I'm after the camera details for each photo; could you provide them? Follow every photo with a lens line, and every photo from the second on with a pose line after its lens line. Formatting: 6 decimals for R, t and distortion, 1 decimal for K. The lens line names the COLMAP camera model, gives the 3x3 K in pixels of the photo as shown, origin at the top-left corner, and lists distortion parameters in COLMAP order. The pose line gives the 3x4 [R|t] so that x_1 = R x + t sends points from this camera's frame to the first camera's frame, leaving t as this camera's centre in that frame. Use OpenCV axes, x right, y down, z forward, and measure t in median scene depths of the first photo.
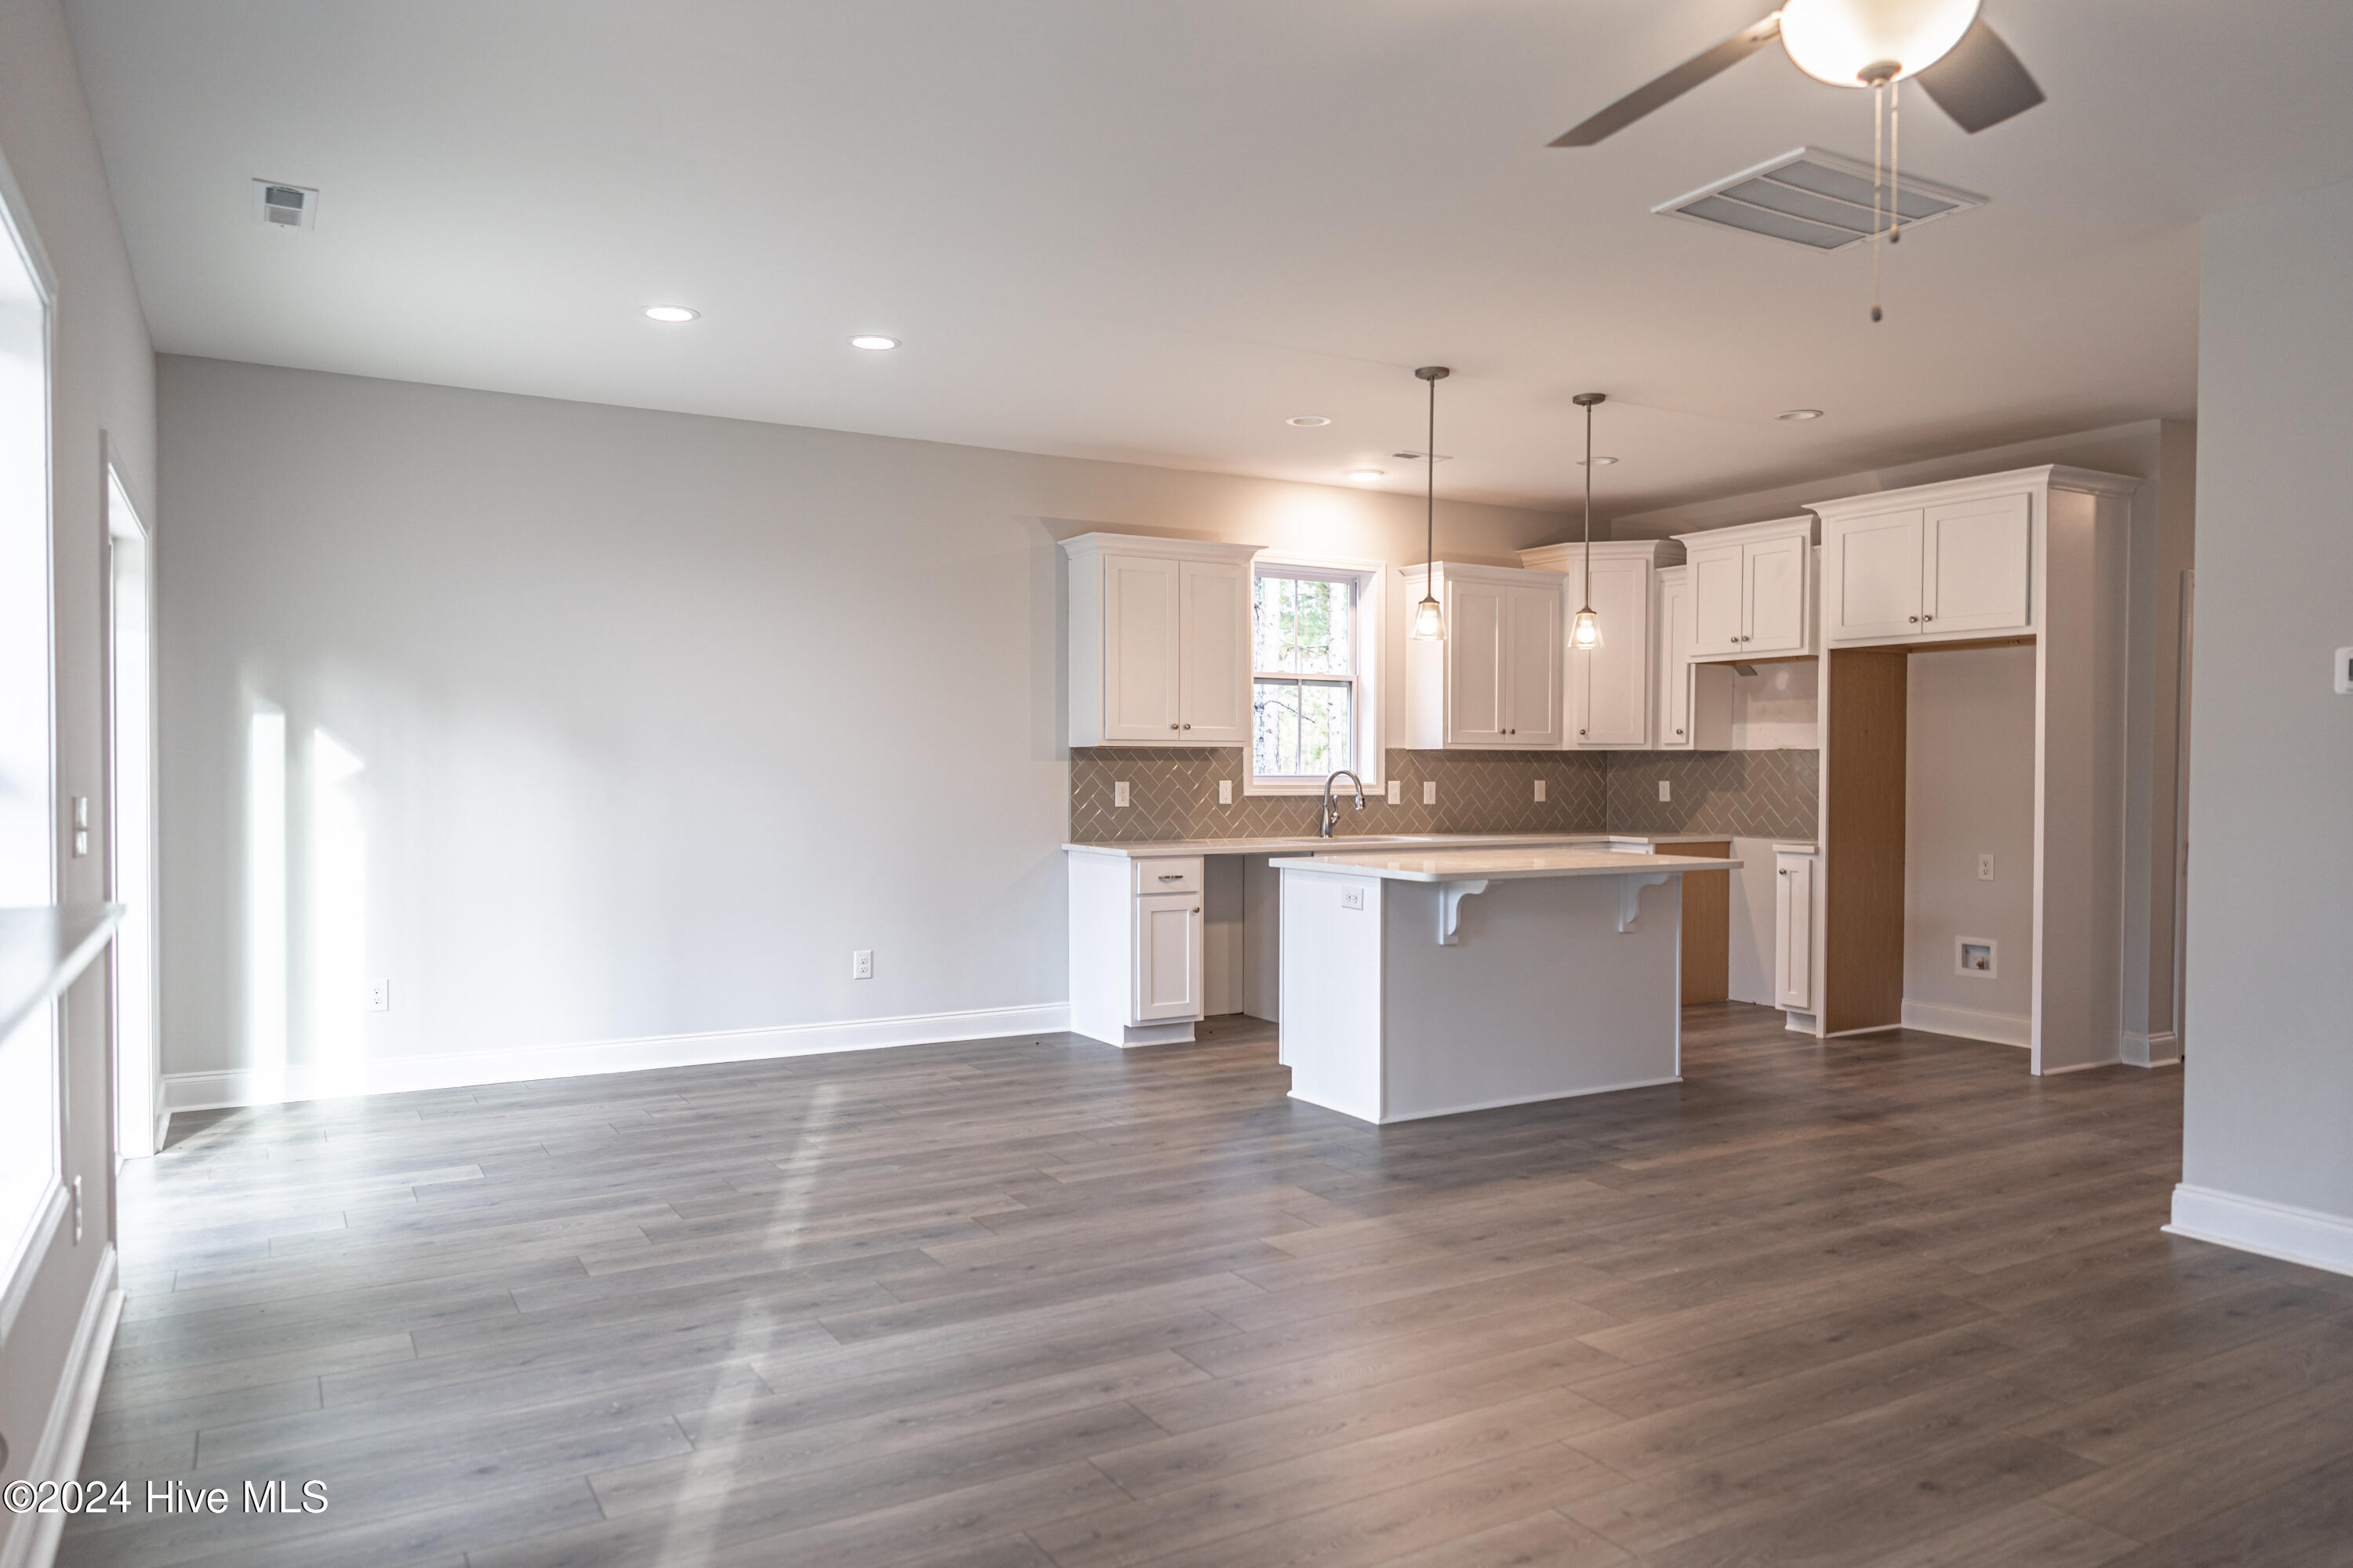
lens RADIAL K [[1587.3, 0, 1177.1], [0, 1587.3, 789.0], [0, 0, 1]] dist [0.024110, -0.001490]
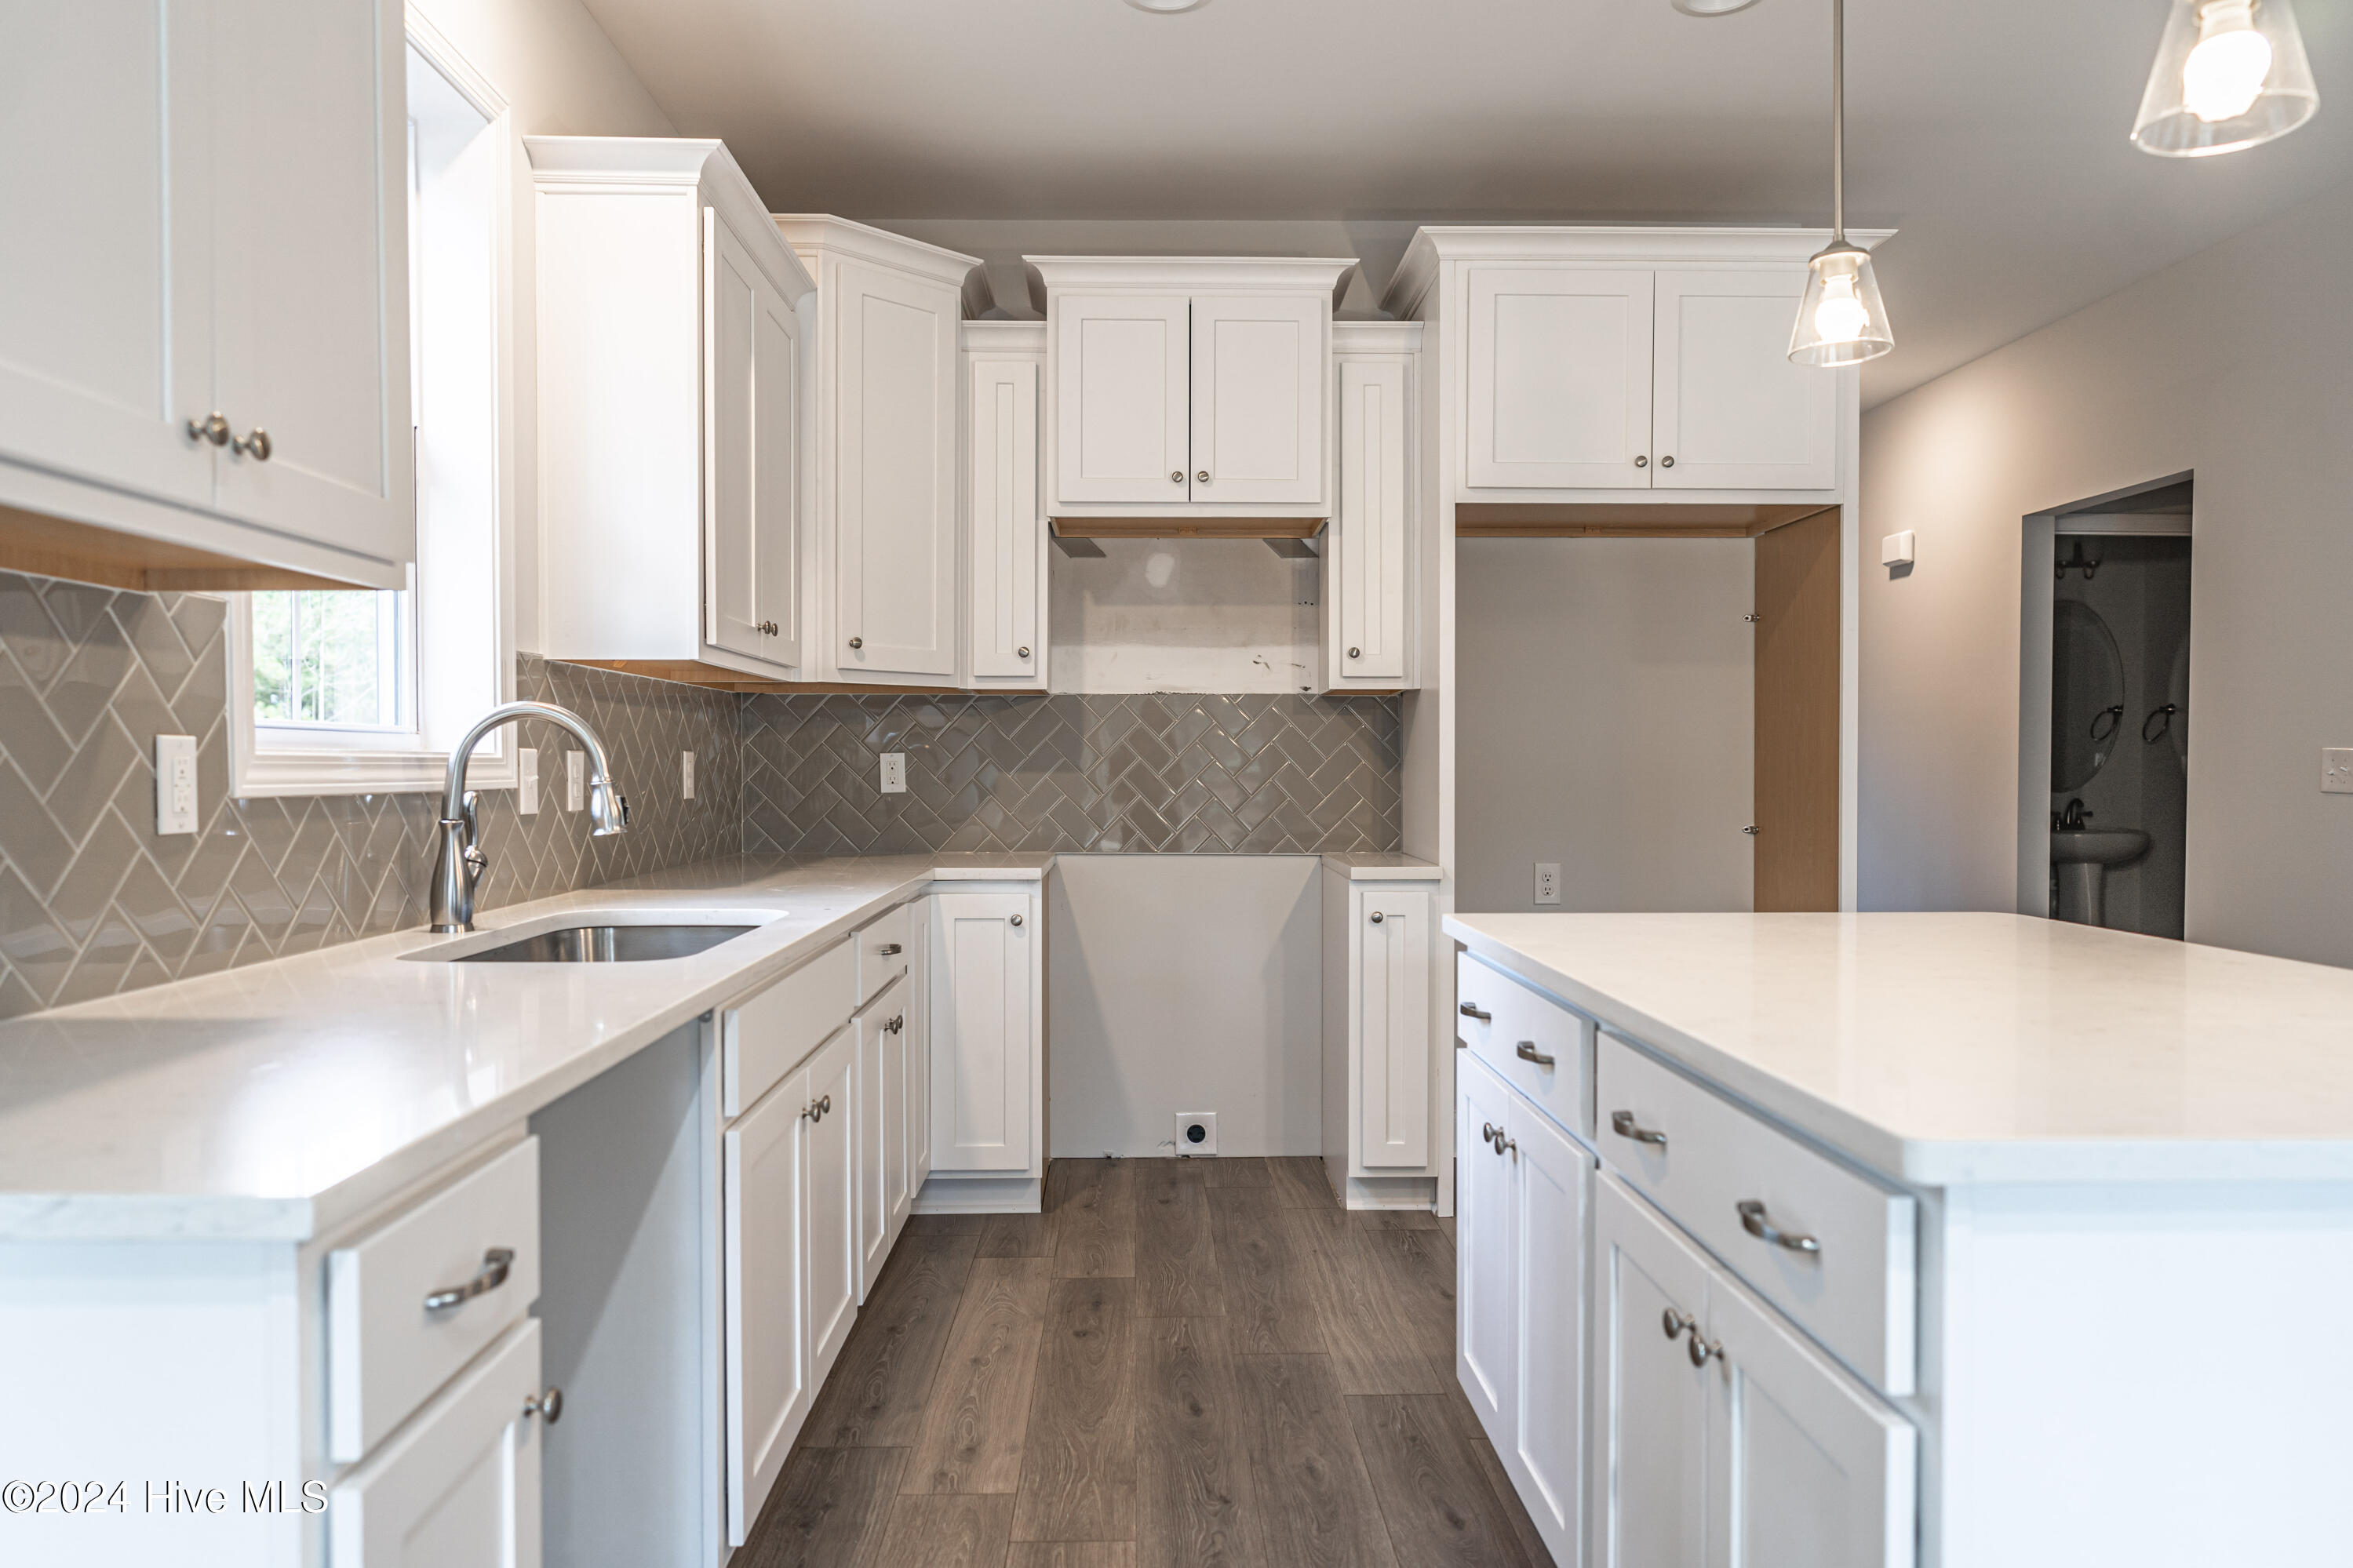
lens RADIAL K [[1587.0, 0, 1177.1], [0, 1587.0, 789.0], [0, 0, 1]] dist [0.024110, -0.001490]
pose [[0.473209, -0.017014, 0.880786, -0.104554], [0.012780, 0.999841, 0.012447, 0.001407], [-0.880858, 0.005366, 0.473351, 0.729498]]
